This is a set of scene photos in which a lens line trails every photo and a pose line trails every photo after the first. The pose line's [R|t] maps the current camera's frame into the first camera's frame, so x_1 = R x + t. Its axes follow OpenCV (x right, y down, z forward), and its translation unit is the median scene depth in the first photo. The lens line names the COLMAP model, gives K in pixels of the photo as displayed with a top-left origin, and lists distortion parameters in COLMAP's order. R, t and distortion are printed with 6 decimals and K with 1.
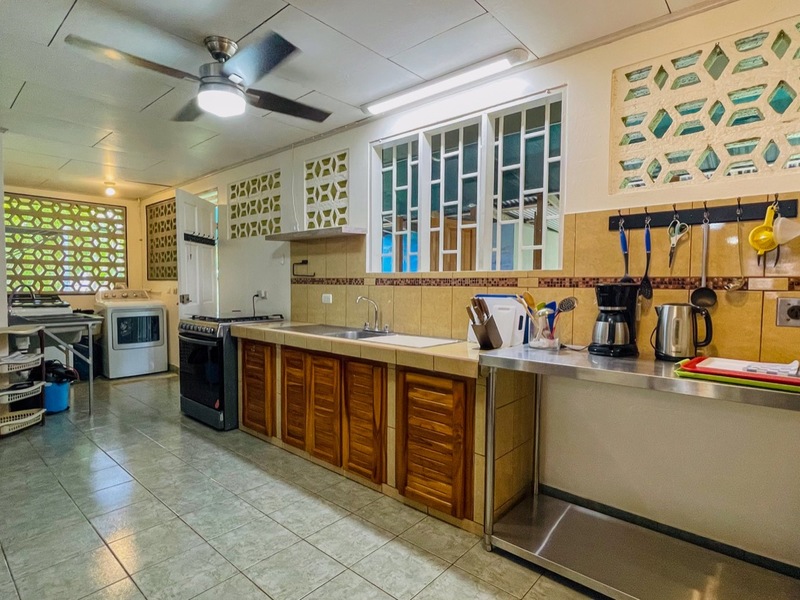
lens RADIAL K [[432.6, 0, 401.6], [0, 432.6, 302.7], [0, 0, 1]] dist [-0.001369, 0.003779]
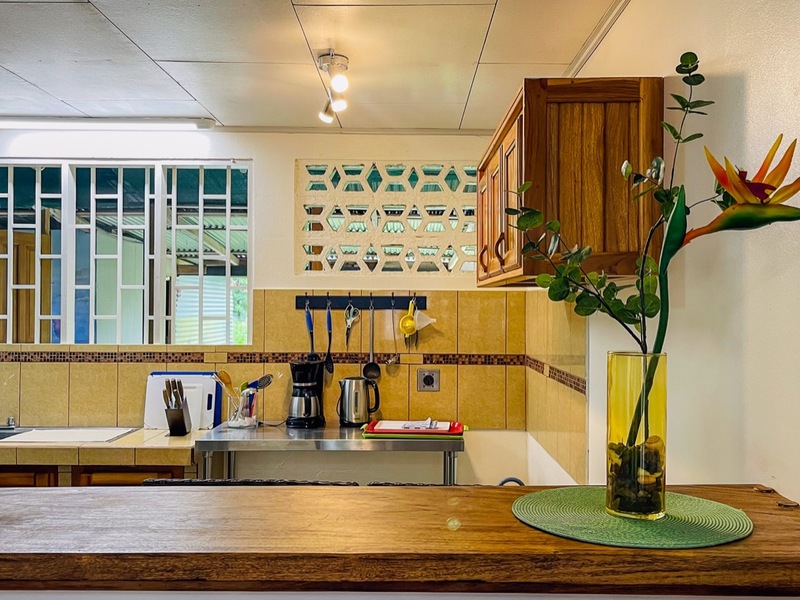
lens RADIAL K [[800.0, 0, 402.0], [0, 800.0, 300.9], [0, 0, 1]] dist [0.061781, 0.000000]
pose [[0.767091, -0.002369, 0.641534, -0.618472], [0.030366, 0.999006, -0.032619, -0.121581], [-0.640819, 0.044503, 0.766401, -0.715286]]
